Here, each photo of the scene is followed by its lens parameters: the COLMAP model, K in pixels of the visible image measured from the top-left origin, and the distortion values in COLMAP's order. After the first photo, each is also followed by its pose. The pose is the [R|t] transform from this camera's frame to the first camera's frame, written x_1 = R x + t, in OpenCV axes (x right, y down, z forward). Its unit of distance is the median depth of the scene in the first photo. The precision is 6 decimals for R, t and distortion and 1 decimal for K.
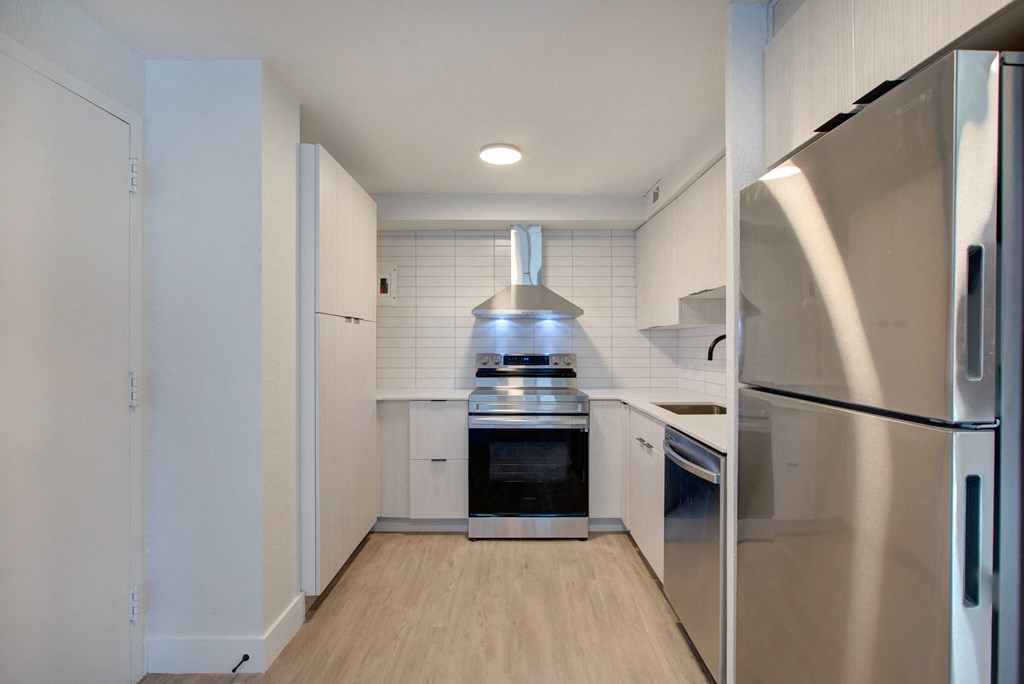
lens RADIAL K [[477.1, 0, 518.8], [0, 477.1, 342.6], [0, 0, 1]] dist [-0.017474, 0.001189]
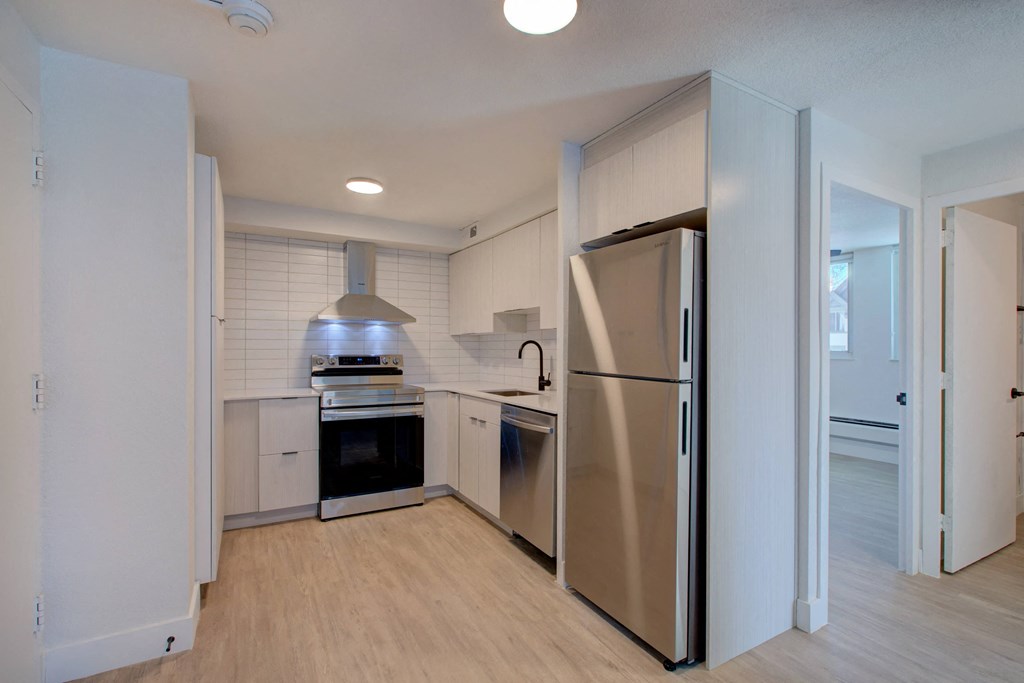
lens RADIAL K [[477.1, 0, 506.3], [0, 477.1, 349.8], [0, 0, 1]] dist [-0.017474, 0.001189]
pose [[0.870752, 0.001625, 0.491720, -0.275053], [-0.006499, 0.999945, 0.008204, -0.000265], [-0.491680, -0.010339, 0.870715, -0.181217]]
